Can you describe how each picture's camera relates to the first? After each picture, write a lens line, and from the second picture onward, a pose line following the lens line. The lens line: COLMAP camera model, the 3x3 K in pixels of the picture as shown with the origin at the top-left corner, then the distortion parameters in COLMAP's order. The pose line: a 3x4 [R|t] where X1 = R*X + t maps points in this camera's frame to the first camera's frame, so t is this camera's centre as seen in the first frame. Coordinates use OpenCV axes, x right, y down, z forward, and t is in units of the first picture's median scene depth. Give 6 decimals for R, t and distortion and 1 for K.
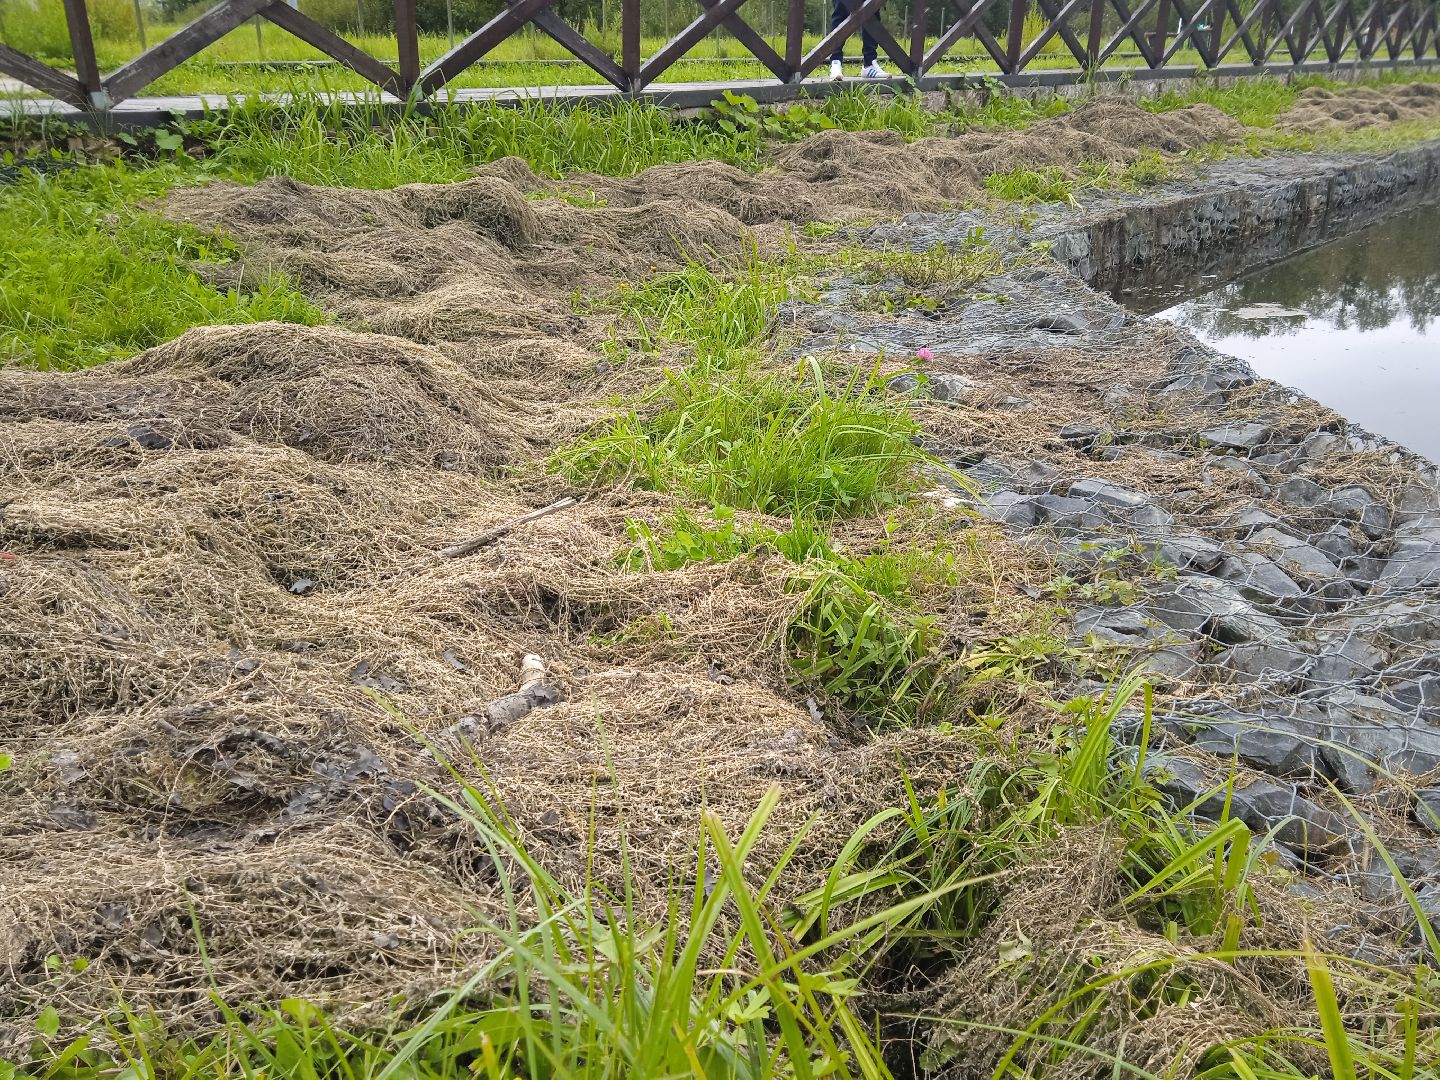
lens RADIAL K [[1164.8, 0, 728.2], [0, 1164.8, 537.8], [0, 0, 1]] dist [0.061828, -0.064934]
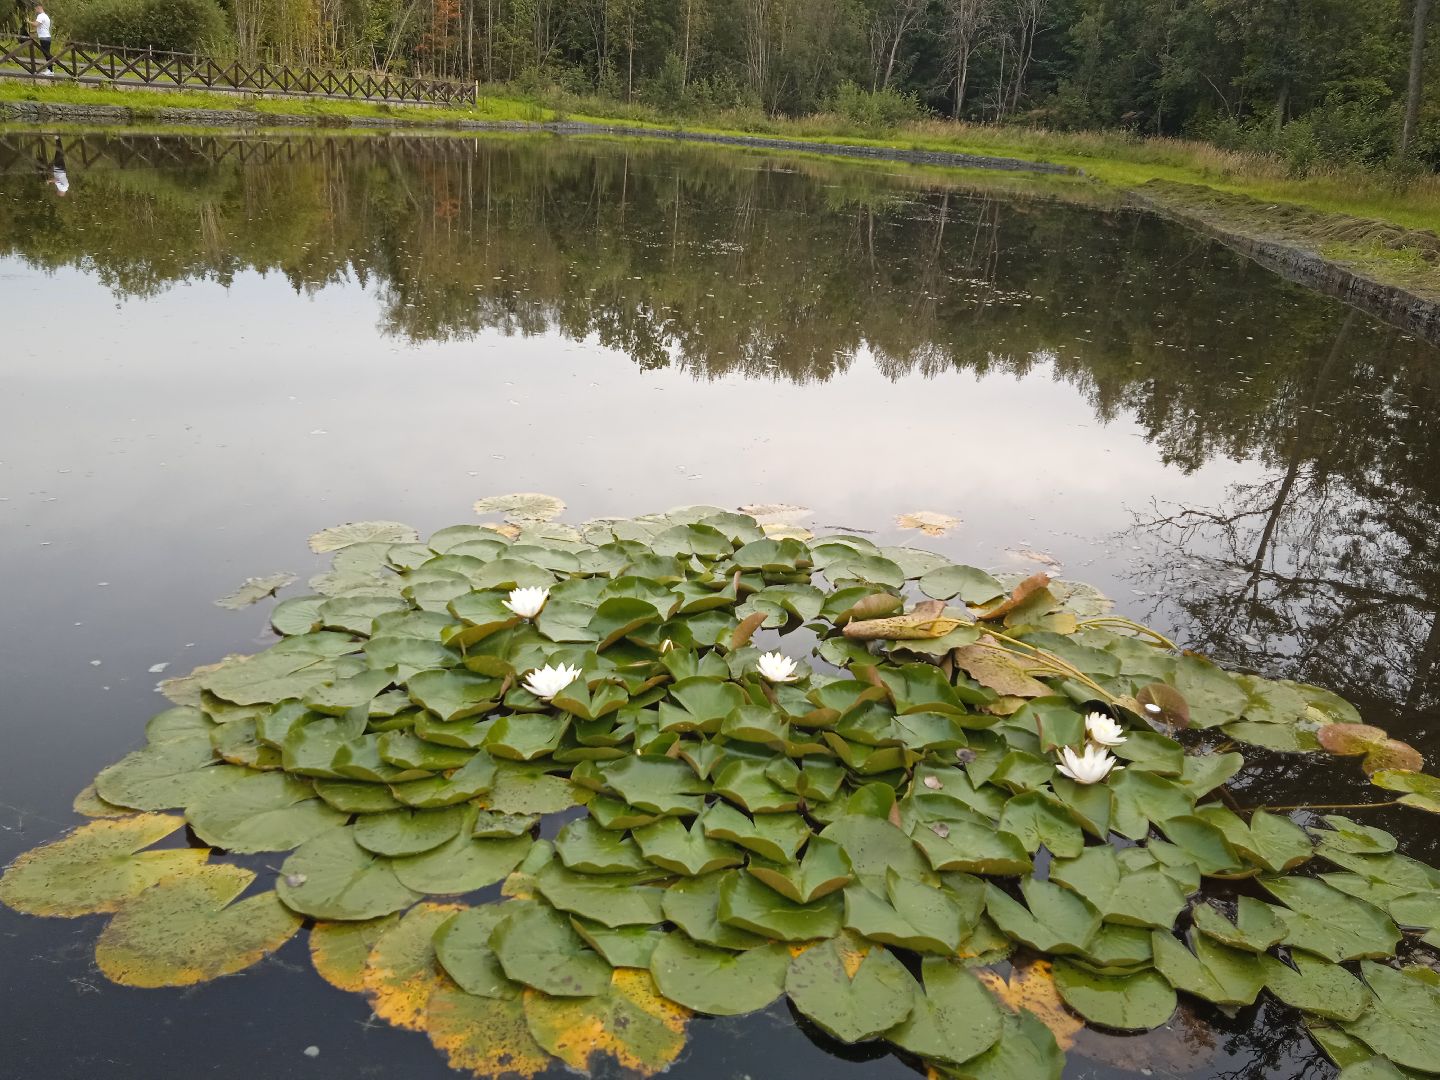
lens RADIAL K [[1164.8, 0, 714.6], [0, 1164.8, 527.5], [0, 0, 1]] dist [0.061828, -0.064934]
pose [[0.873780, -0.071920, 0.480975, 4.730675], [0.083148, 0.996535, -0.002042, 1.039609], [-0.479161, 0.041776, 0.876732, -3.266118]]
